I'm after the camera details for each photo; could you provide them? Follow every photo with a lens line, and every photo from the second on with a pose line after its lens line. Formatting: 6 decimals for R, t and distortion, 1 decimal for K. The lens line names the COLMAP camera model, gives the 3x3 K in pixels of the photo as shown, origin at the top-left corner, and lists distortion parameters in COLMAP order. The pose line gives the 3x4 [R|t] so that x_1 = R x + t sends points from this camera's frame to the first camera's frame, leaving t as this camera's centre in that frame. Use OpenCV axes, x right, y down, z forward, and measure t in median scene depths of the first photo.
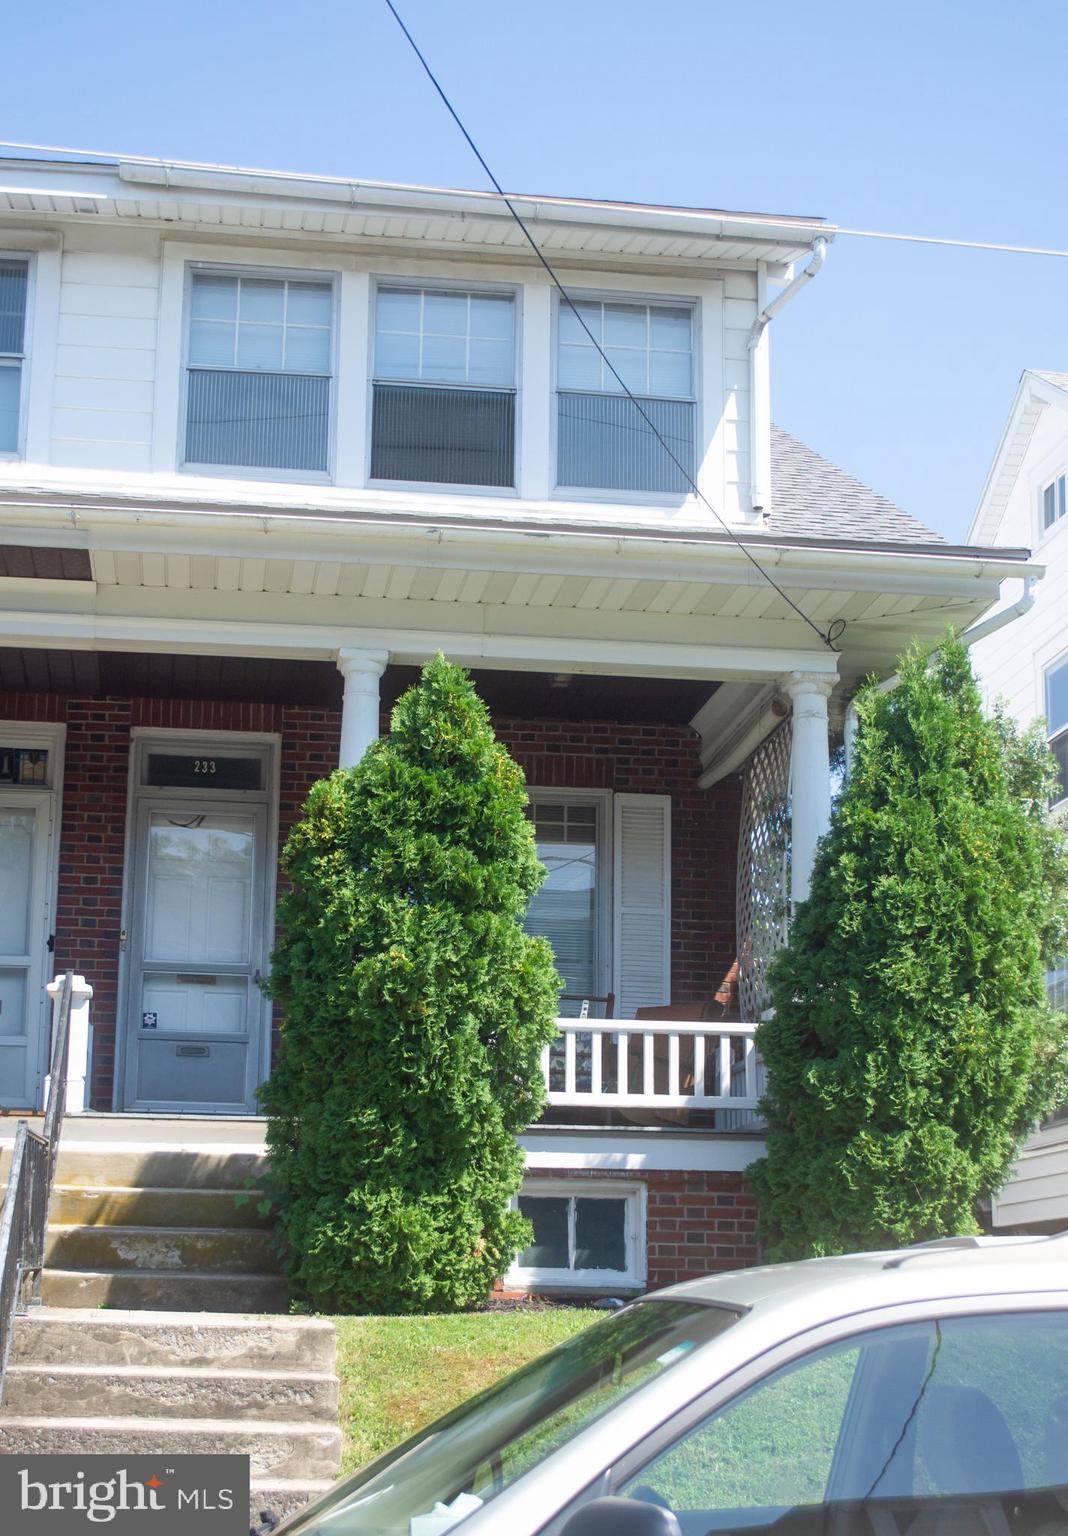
lens RADIAL K [[2704.9, 0, 540.4], [0, 2704.9, 771.2], [0, 0, 1]] dist [-0.192957, 0.000000]
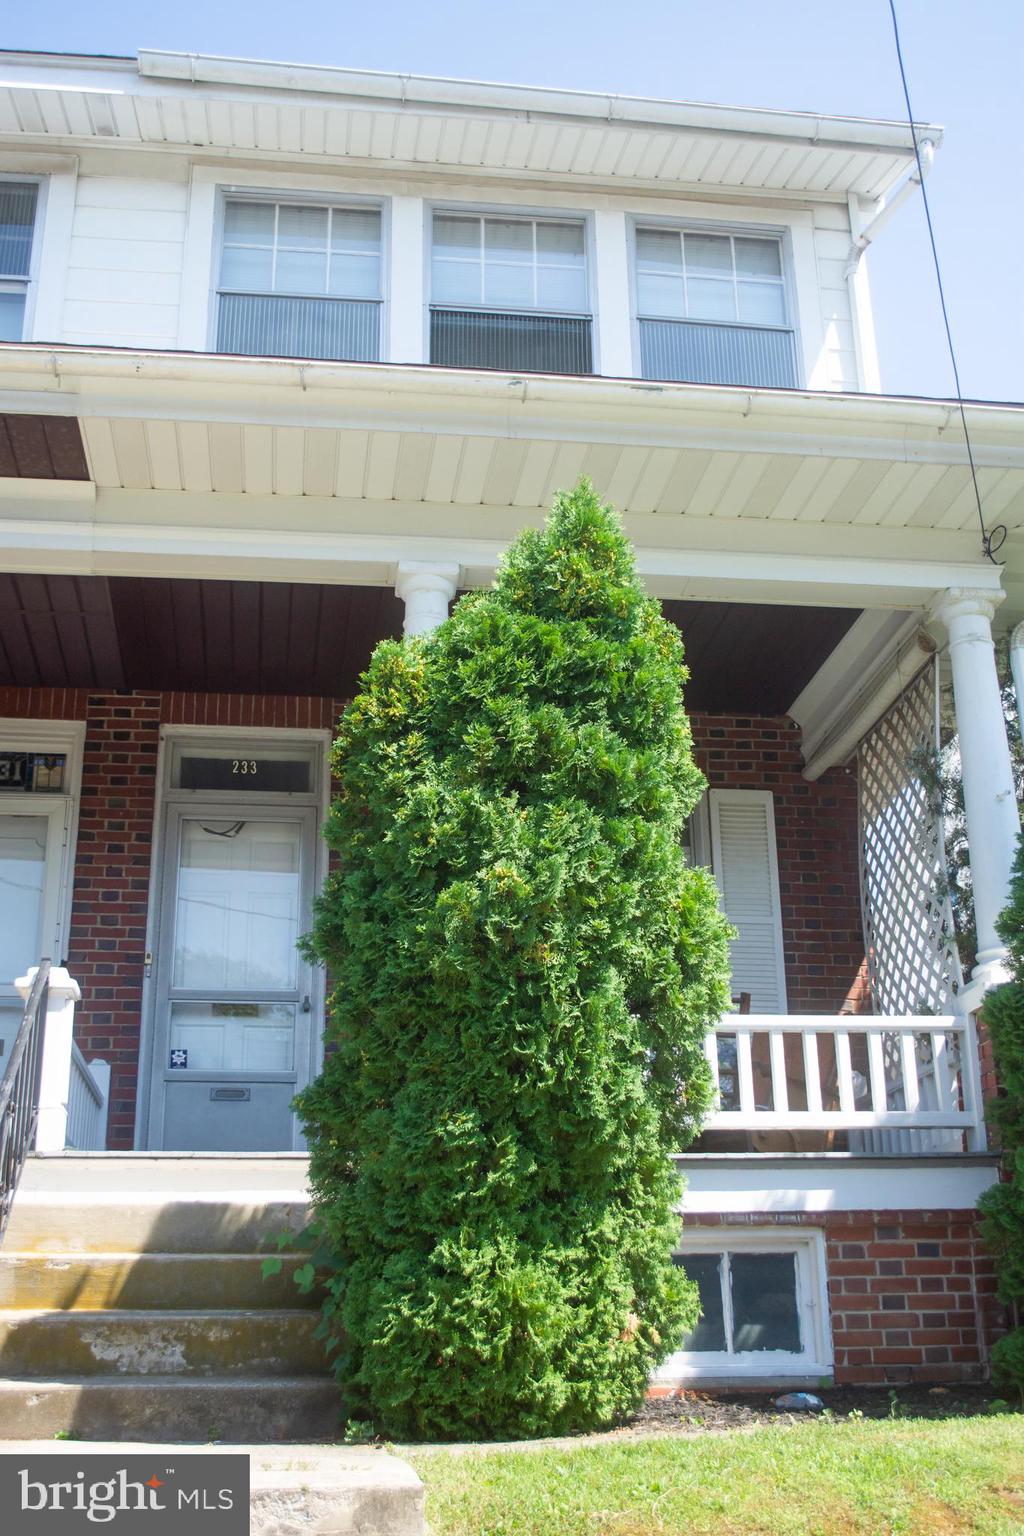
lens RADIAL K [[1659.7, 0, 506.5], [0, 1659.7, 765.3], [0, 0, 1]] dist [-0.087274, 0.000000]
pose [[0.999634, -0.026682, 0.004396, -0.045239], [0.027039, 0.988355, -0.149742, 0.087751], [-0.000350, 0.149807, 0.988715, 0.508075]]
